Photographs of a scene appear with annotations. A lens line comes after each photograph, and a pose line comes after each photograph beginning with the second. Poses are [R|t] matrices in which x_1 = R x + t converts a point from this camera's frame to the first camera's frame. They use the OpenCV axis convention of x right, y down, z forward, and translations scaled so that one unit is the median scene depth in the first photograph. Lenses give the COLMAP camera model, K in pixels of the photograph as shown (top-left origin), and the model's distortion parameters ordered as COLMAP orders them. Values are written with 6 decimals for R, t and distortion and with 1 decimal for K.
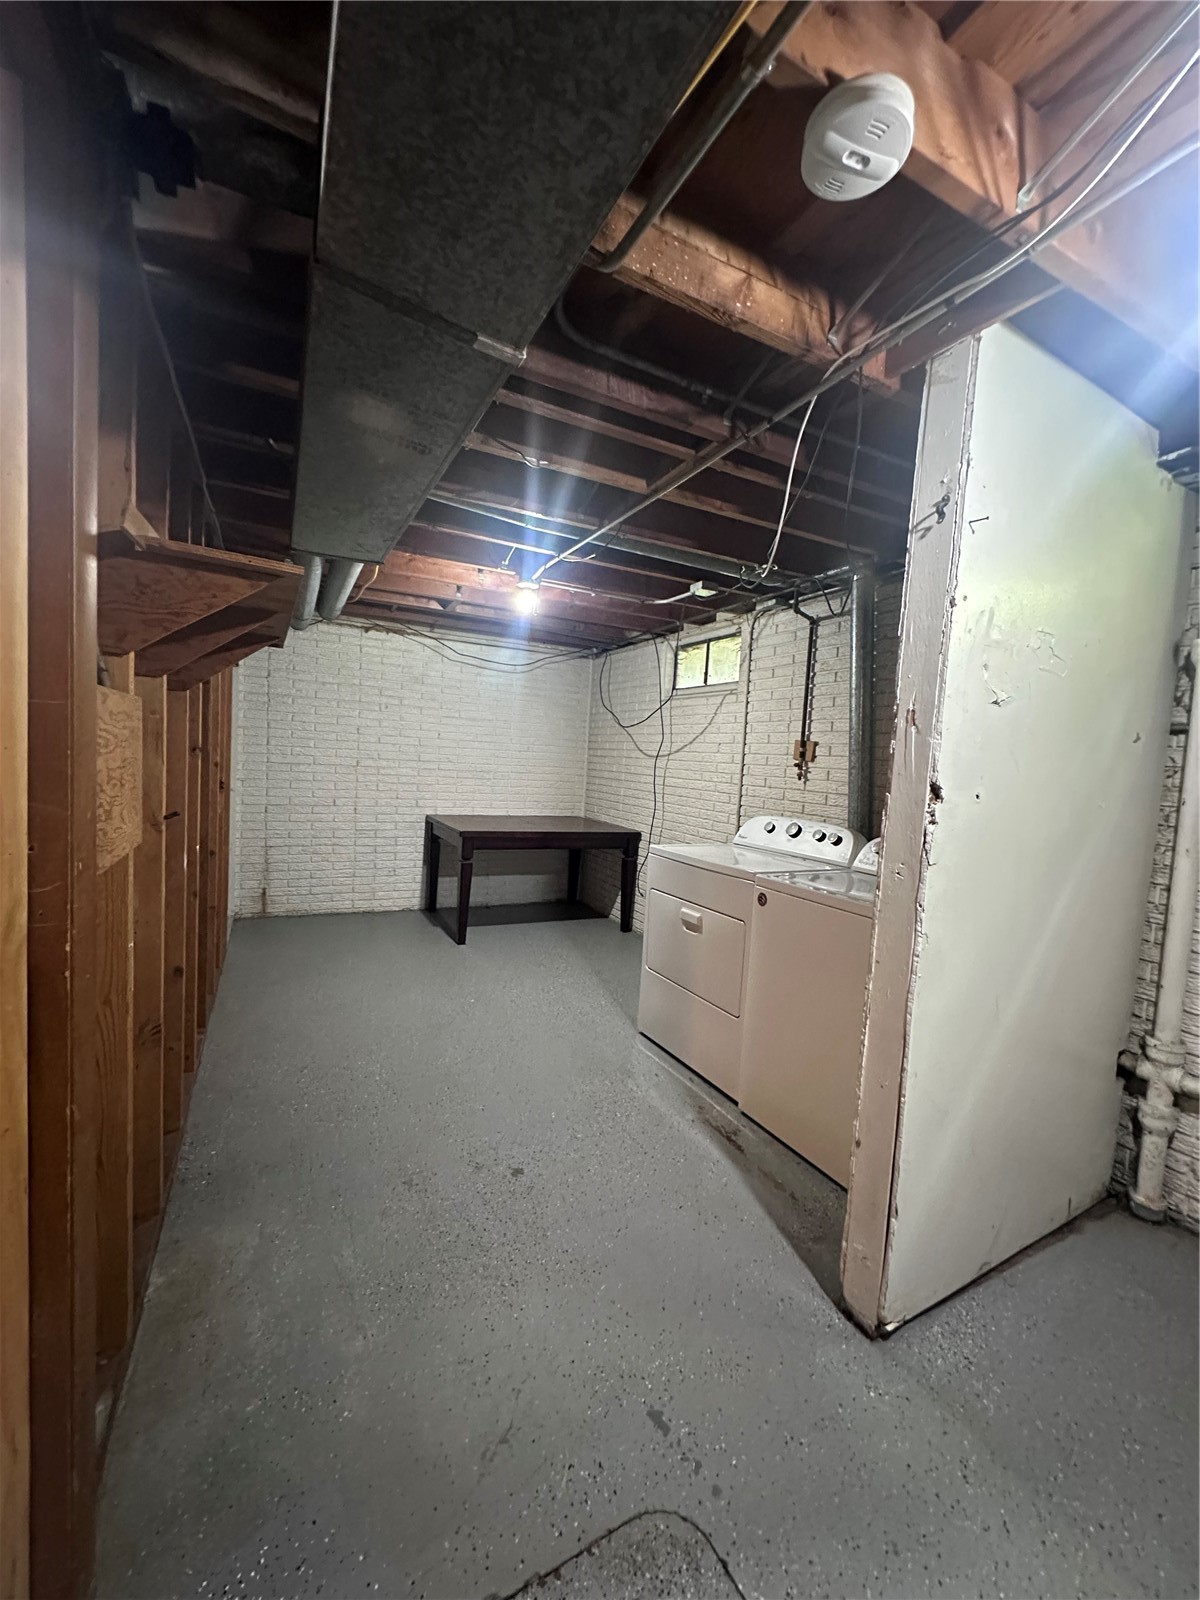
lens RADIAL K [[641.3, 0, 597.7], [0, 641.3, 802.3], [0, 0, 1]] dist [-0.016143, -0.000150]
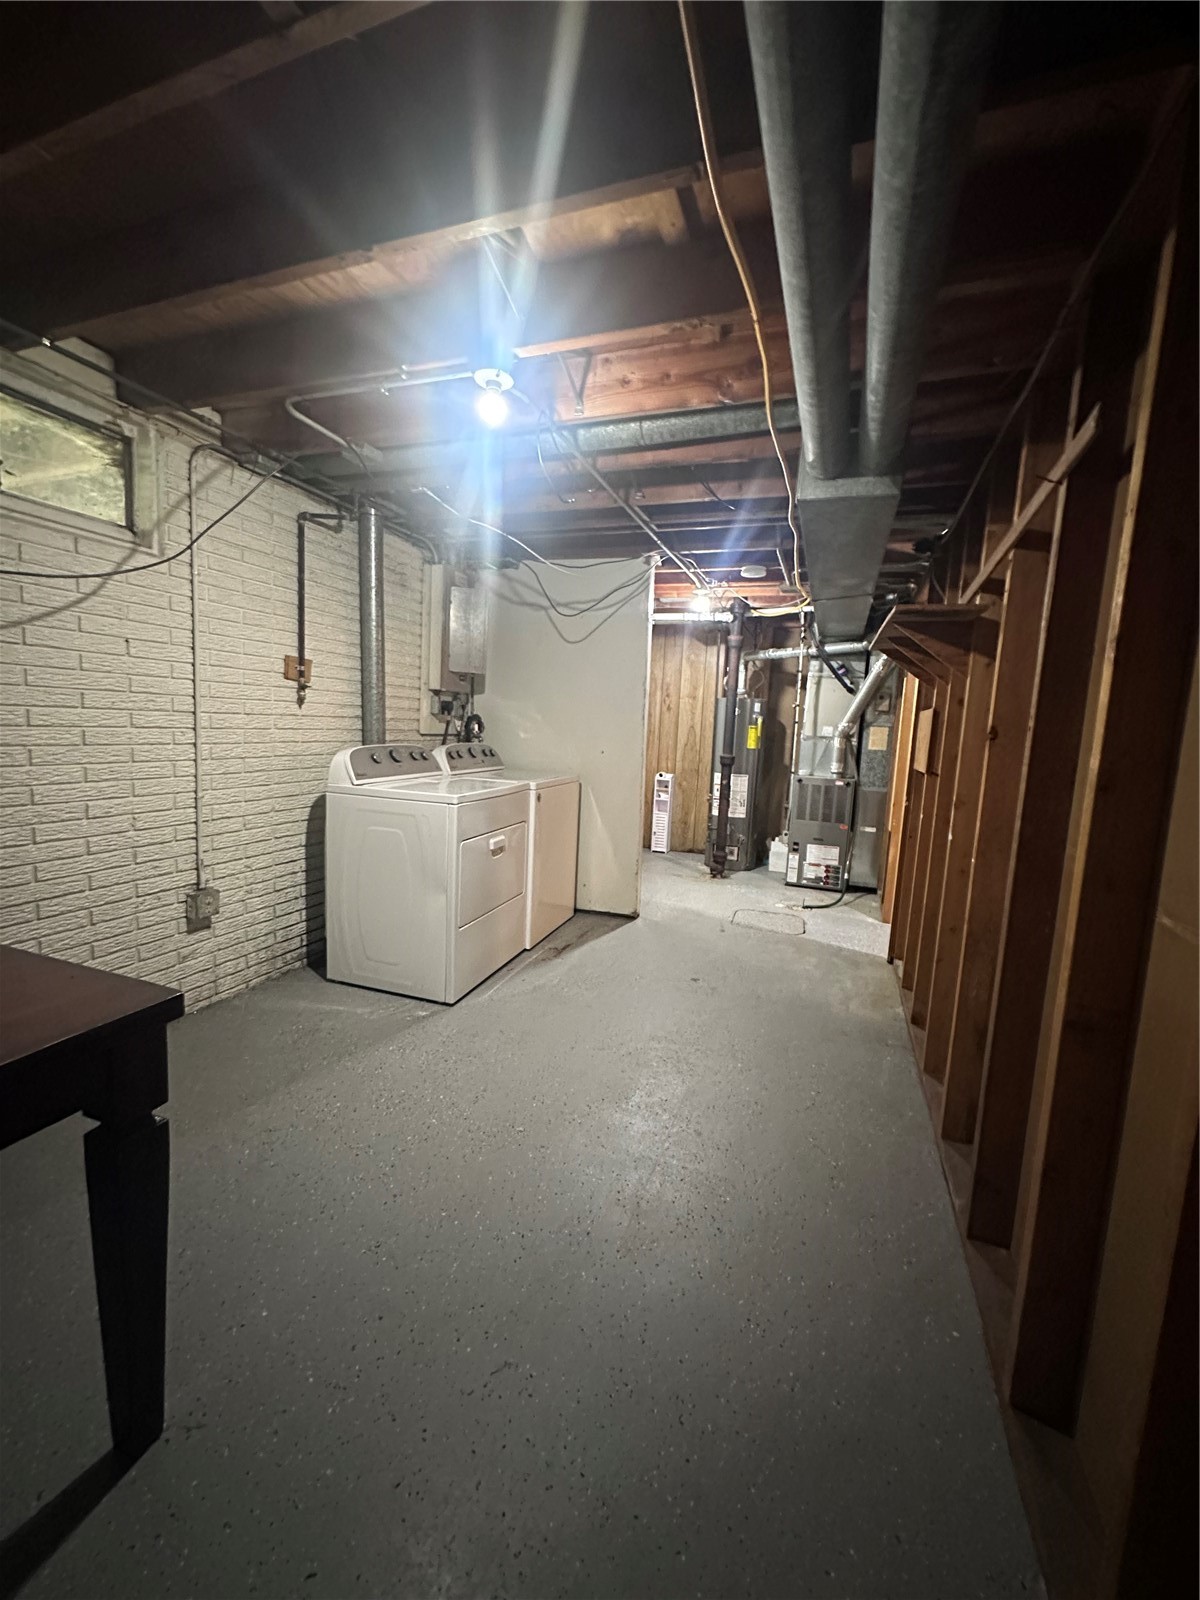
lens RADIAL K [[641.3, 0, 597.0], [0, 641.3, 800.2], [0, 0, 1]] dist [-0.016143, -0.000150]
pose [[-0.678615, -0.182253, 0.711523, -0.754023], [-0.045123, 0.977241, 0.207278, -0.131672], [-0.733107, 0.108556, -0.671394, 1.635273]]
